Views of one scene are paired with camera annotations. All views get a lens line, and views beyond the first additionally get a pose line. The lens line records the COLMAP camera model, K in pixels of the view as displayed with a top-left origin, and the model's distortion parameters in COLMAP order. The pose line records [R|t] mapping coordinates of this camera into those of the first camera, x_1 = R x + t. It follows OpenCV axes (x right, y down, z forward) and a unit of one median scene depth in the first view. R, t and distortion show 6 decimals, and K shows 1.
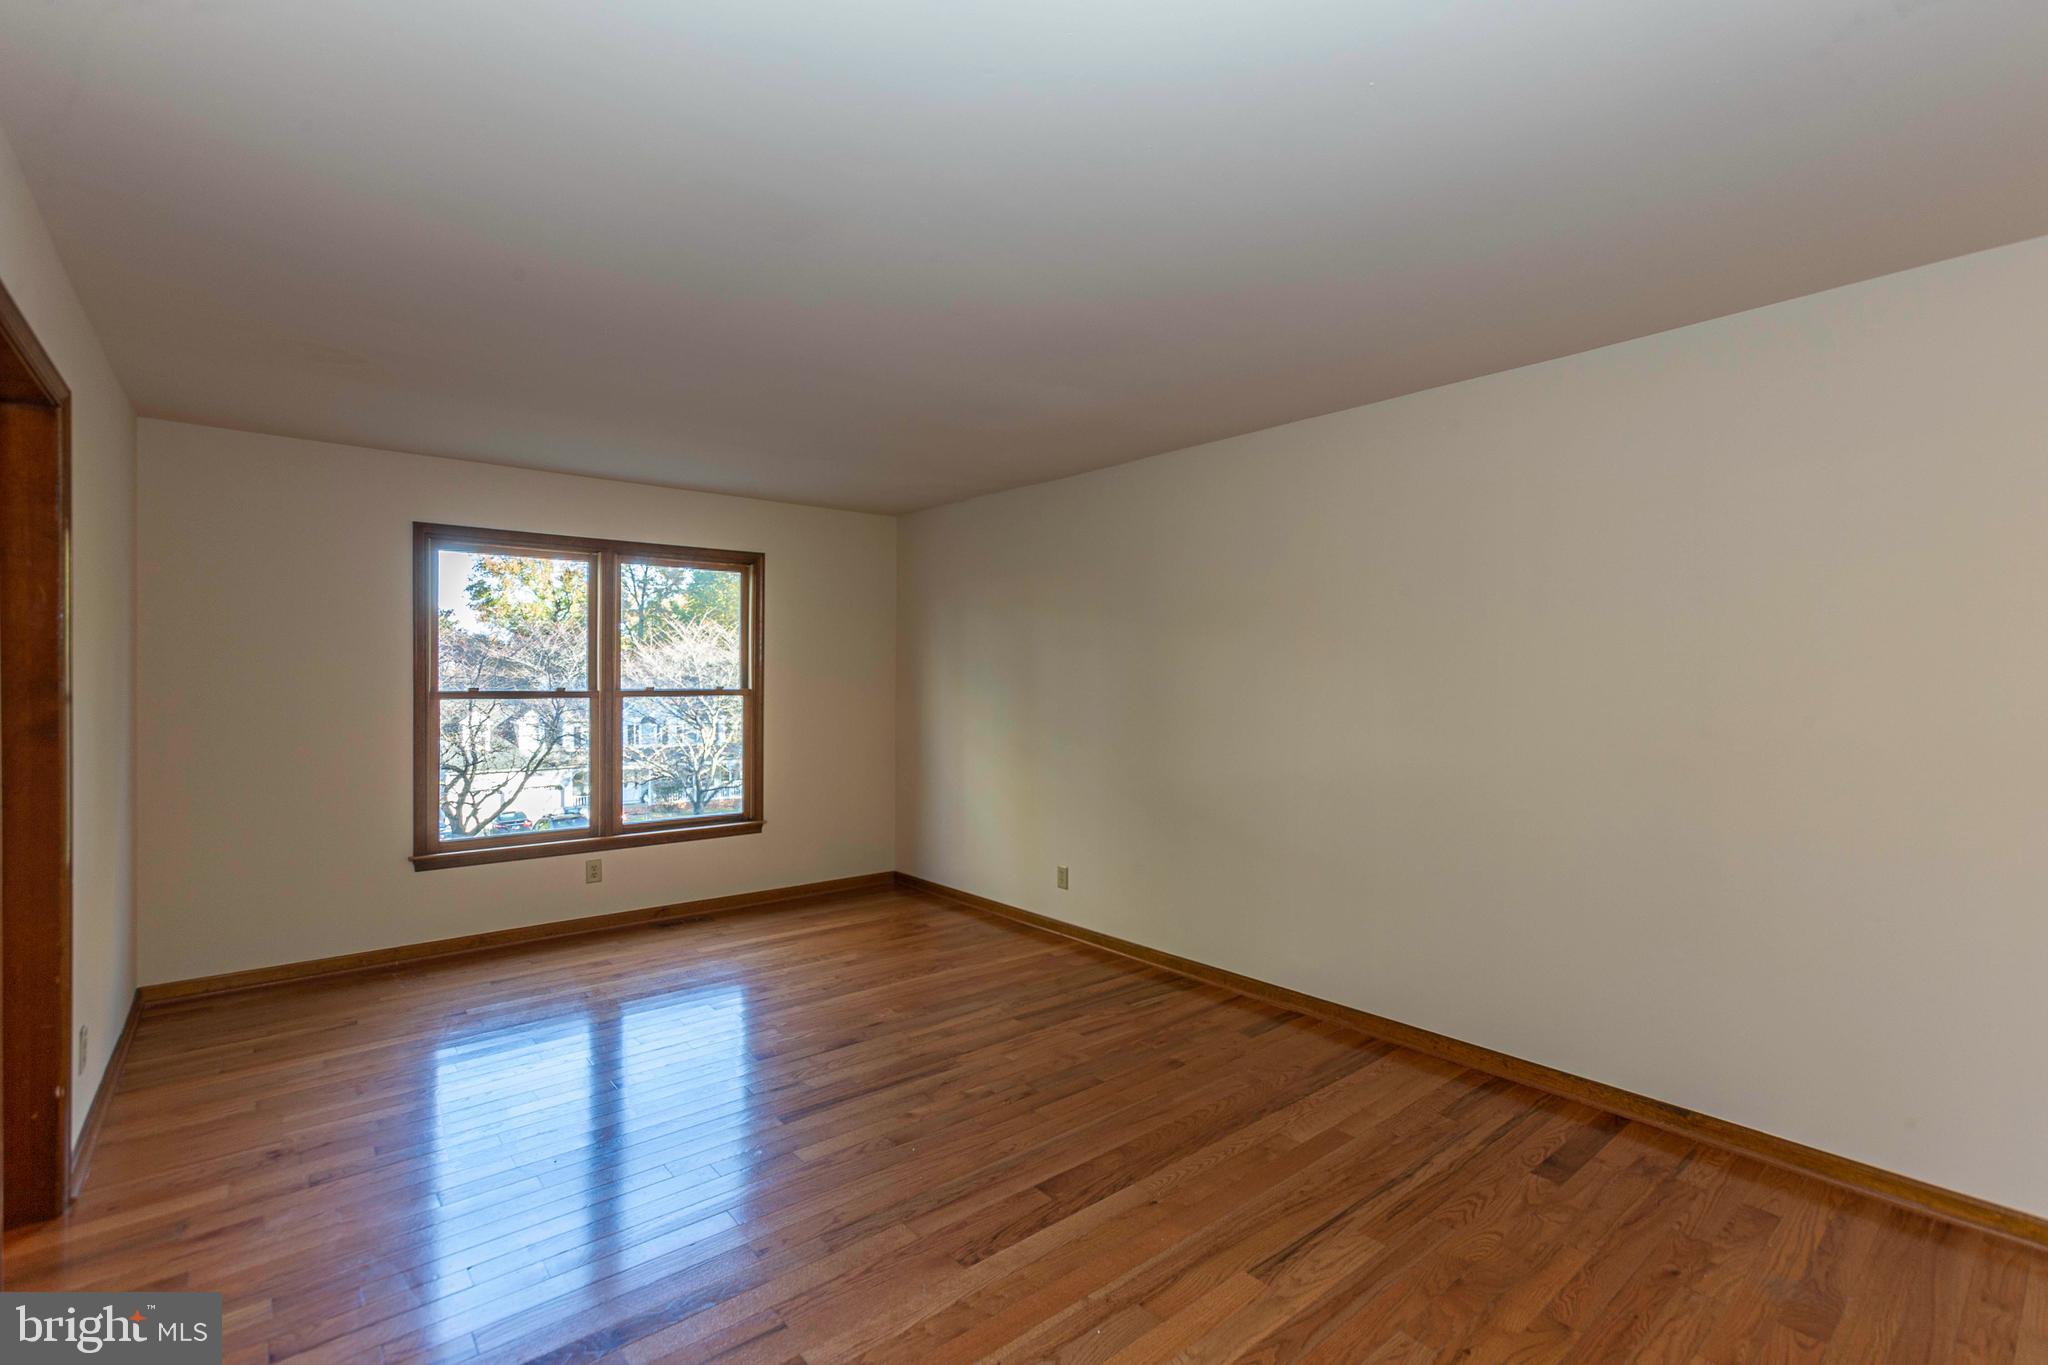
lens RADIAL K [[916.4, 0, 1022.0], [0, 916.4, 688.3], [0, 0, 1]] dist [-0.002631, -0.000096]
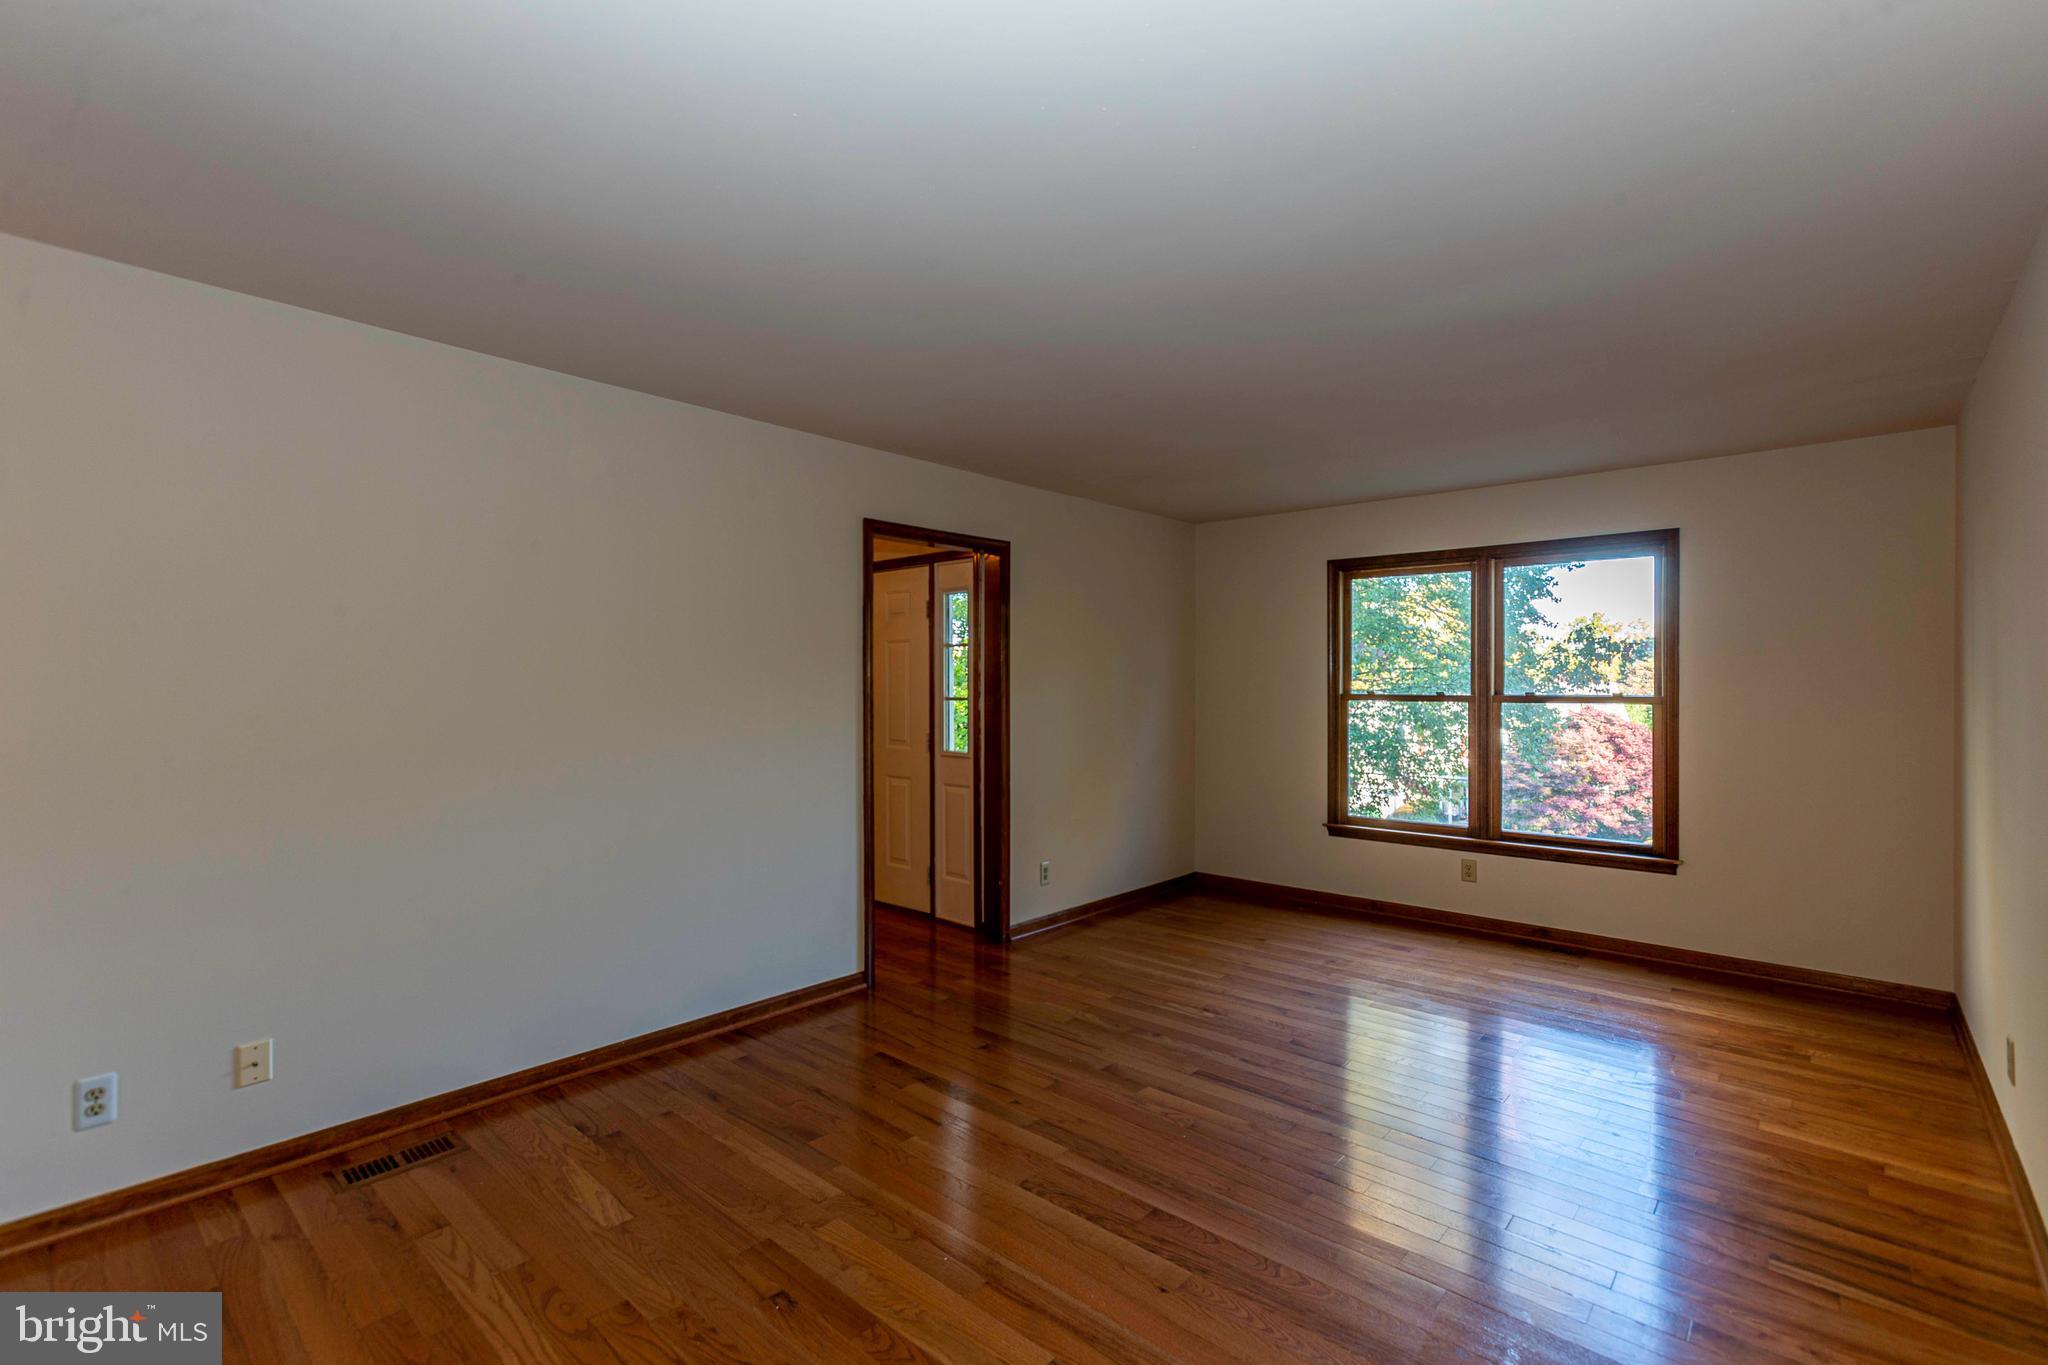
lens RADIAL K [[904.8, 0, 1032.1], [0, 904.8, 676.4], [0, 0, 1]] dist [-0.001862, 0.000261]
pose [[0.149008, -0.009269, -0.988793, 0.507529], [-0.009700, 0.999894, -0.010835, -0.003512], [0.988788, 0.011205, 0.148902, 0.387900]]
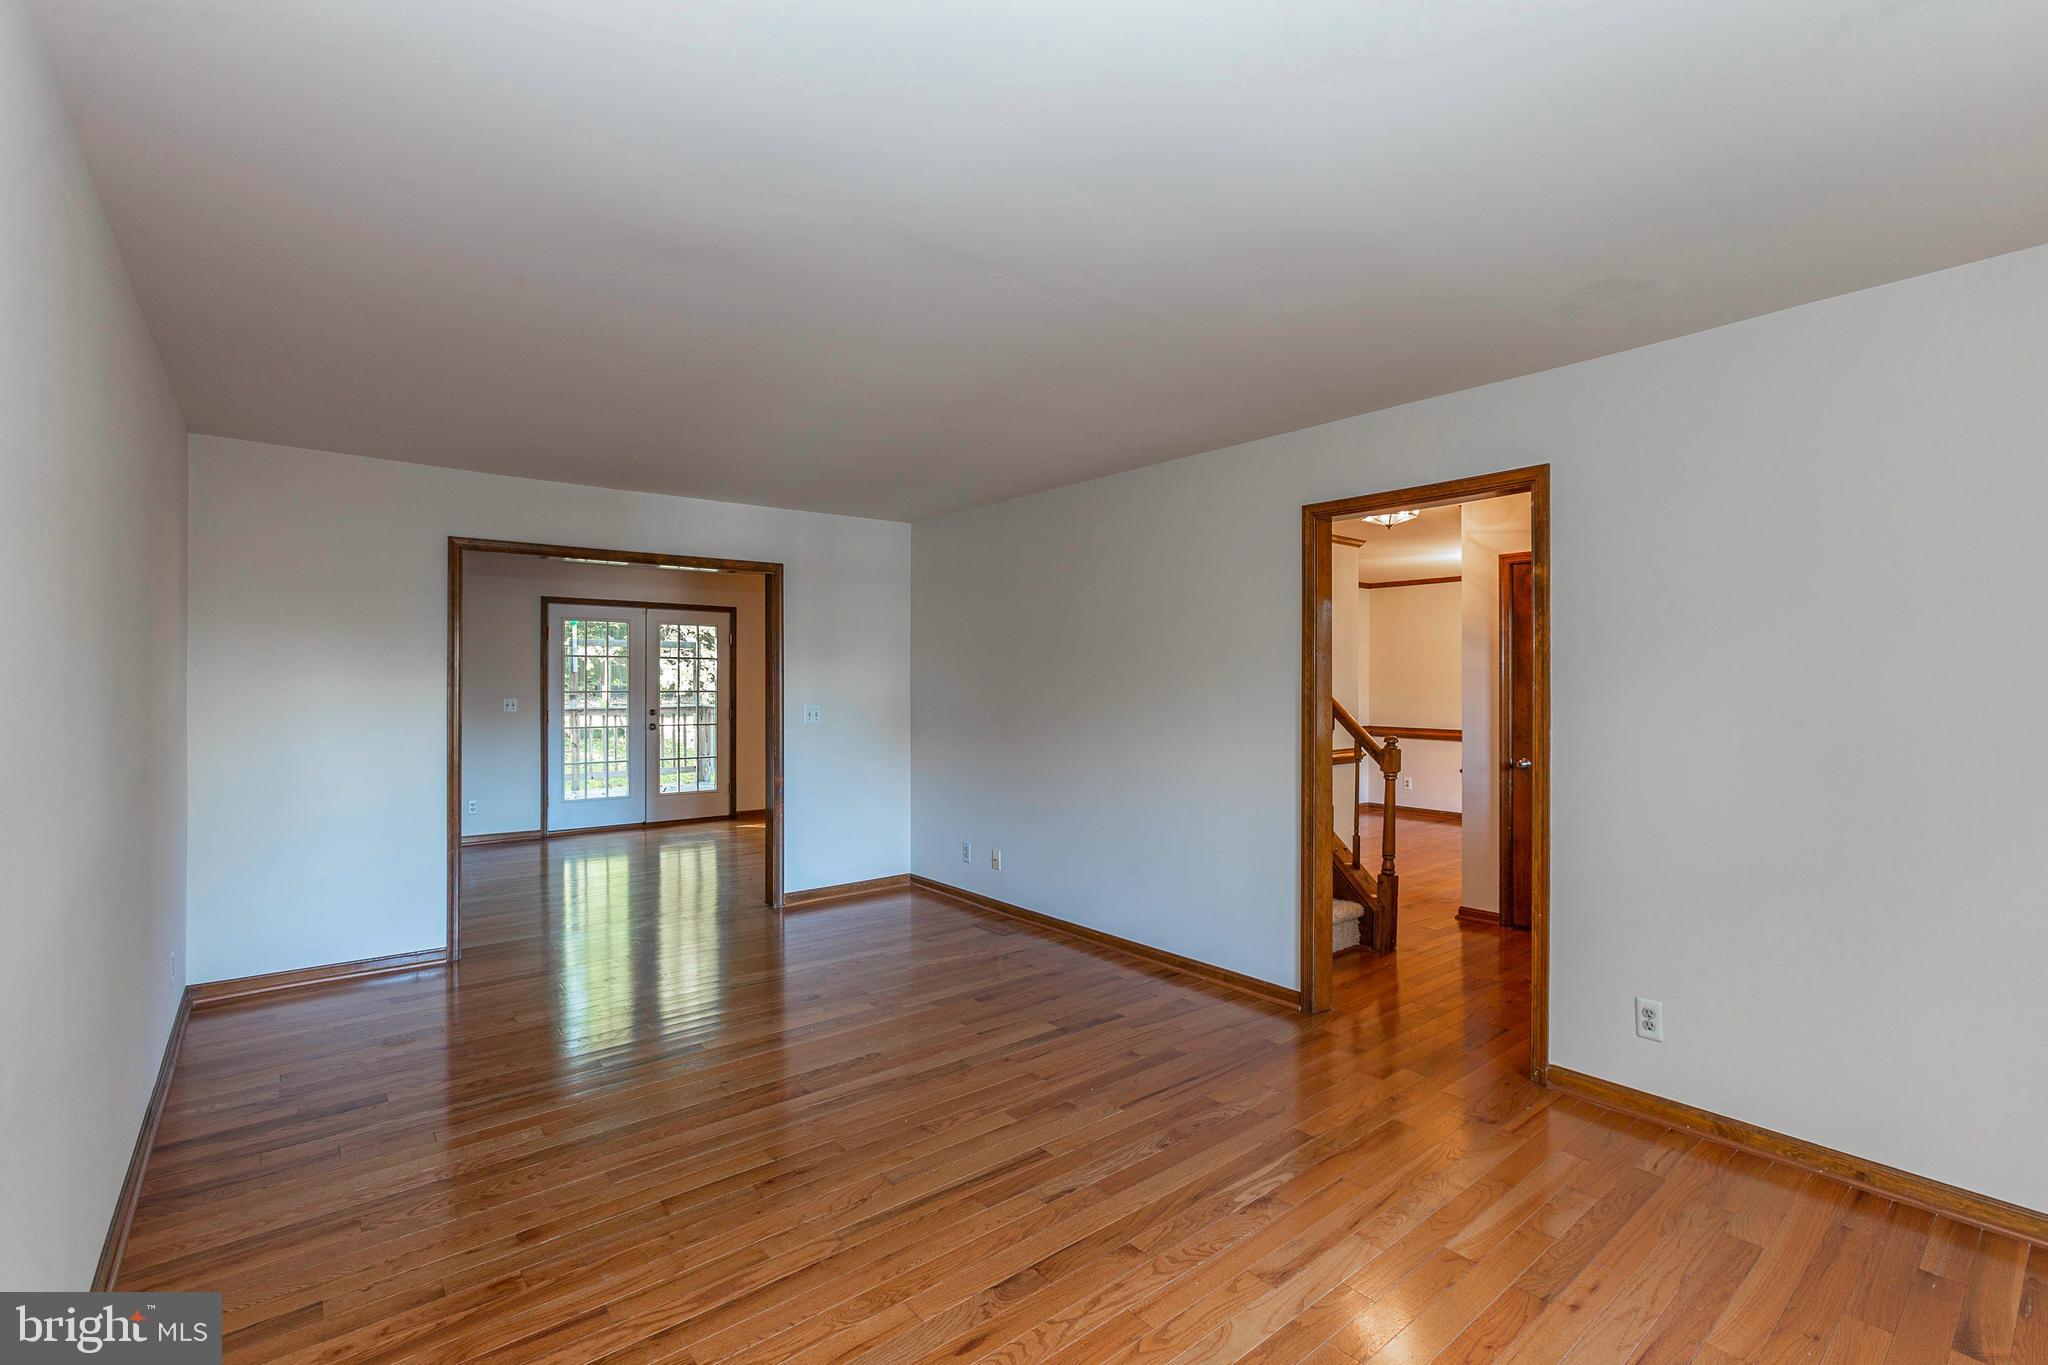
lens RADIAL K [[941.9, 0, 1019.1], [0, 941.9, 678.7], [0, 0, 1]] dist [-0.018477, -0.000040]
pose [[-0.999723, -0.004546, 0.023088, -0.160604], [-0.004447, 0.999981, 0.004366, -0.007912], [-0.023108, 0.004262, -0.999724, 1.207825]]
